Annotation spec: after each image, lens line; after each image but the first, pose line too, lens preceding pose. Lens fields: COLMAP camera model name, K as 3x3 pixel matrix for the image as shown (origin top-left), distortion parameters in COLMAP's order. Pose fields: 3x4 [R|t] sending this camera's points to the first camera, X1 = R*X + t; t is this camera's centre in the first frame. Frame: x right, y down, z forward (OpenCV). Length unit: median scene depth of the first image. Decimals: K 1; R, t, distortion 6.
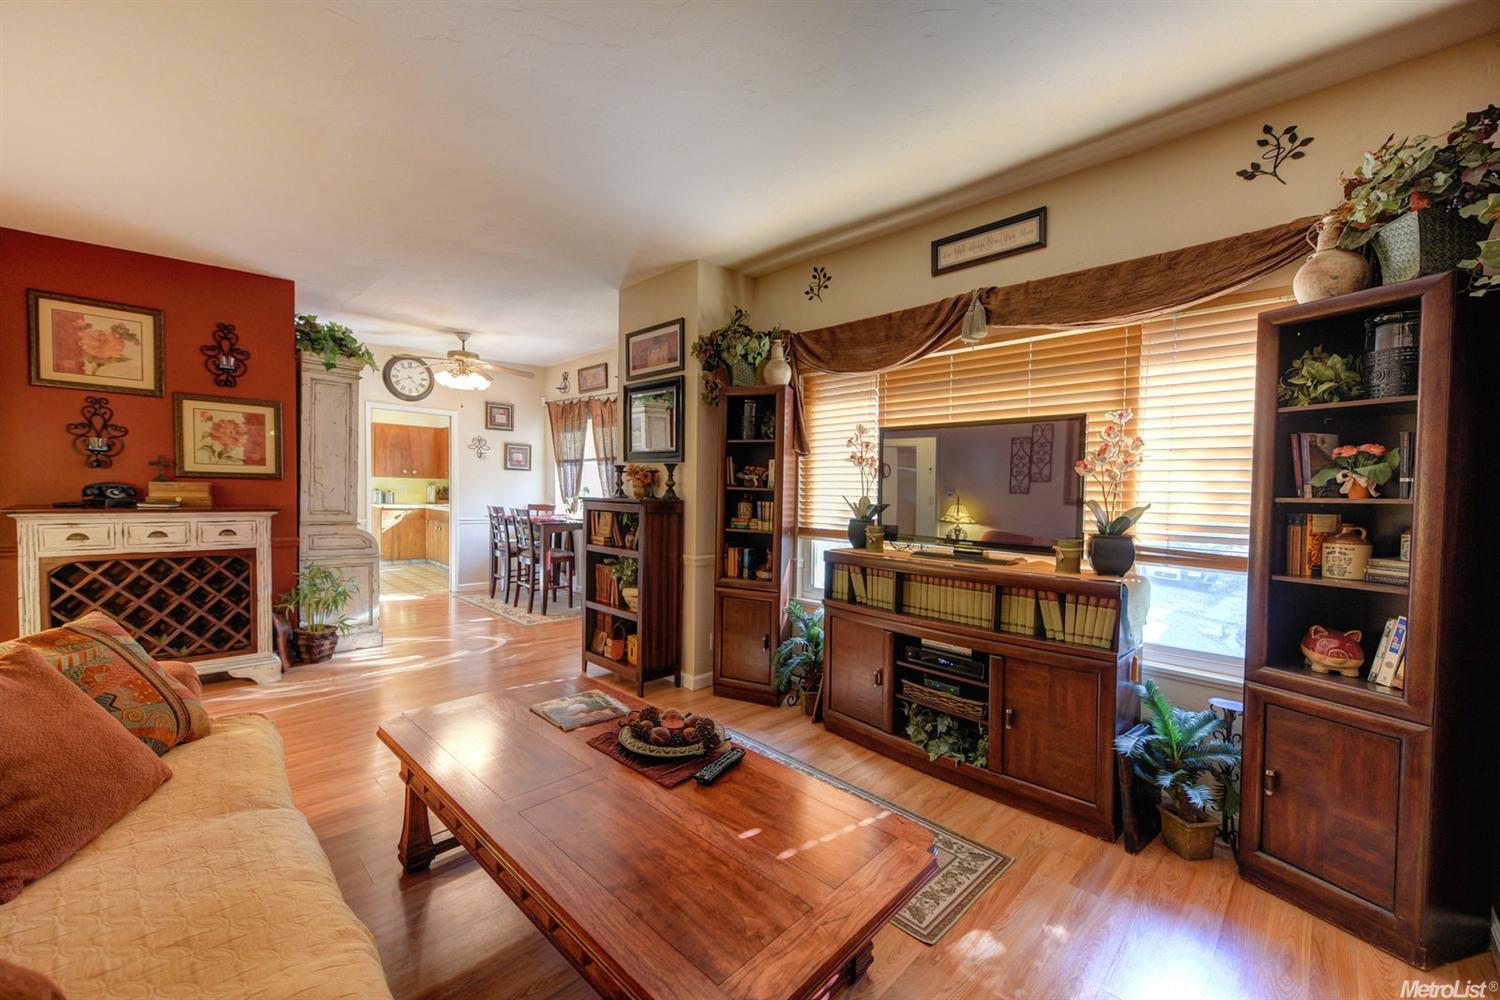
lens RADIAL K [[599.1, 0, 753.7], [0, 599.1, 509.1], [0, 0, 1]] dist [-0.000981, -0.000097]
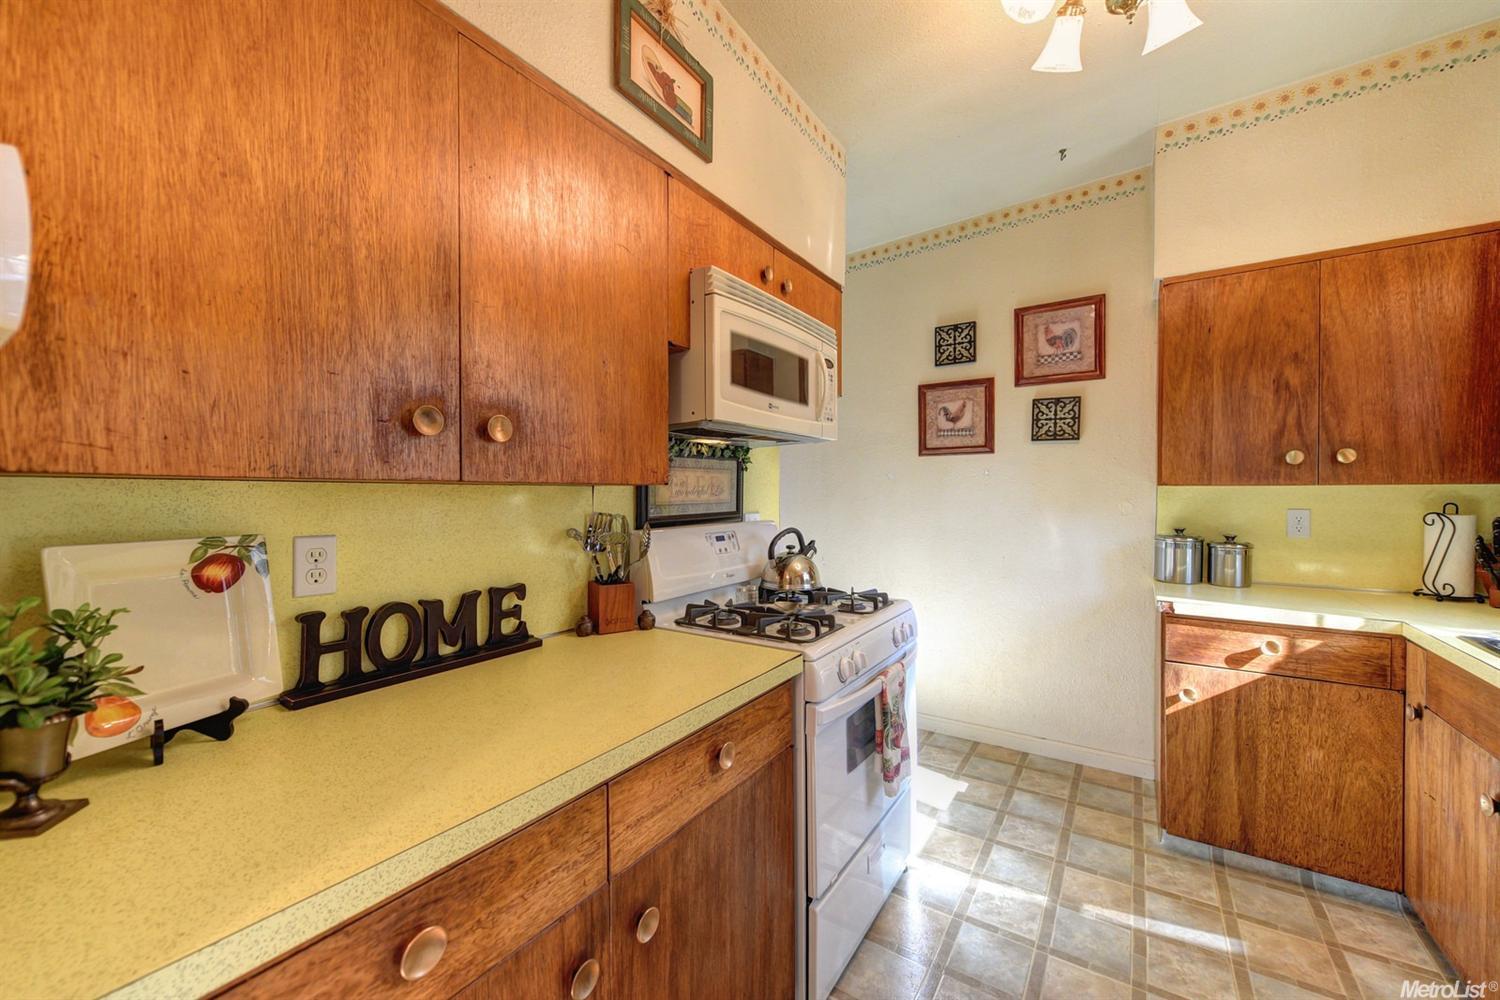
lens RADIAL K [[585.0, 0, 760.2], [0, 585.0, 509.1], [0, 0, 1]] dist [-0.001124, -0.000308]
pose [[0.205969, -0.001902, -0.978557, -0.877900], [-0.021564, 0.999746, -0.006482, -0.079991], [0.978321, 0.022437, 0.205876, 1.634205]]
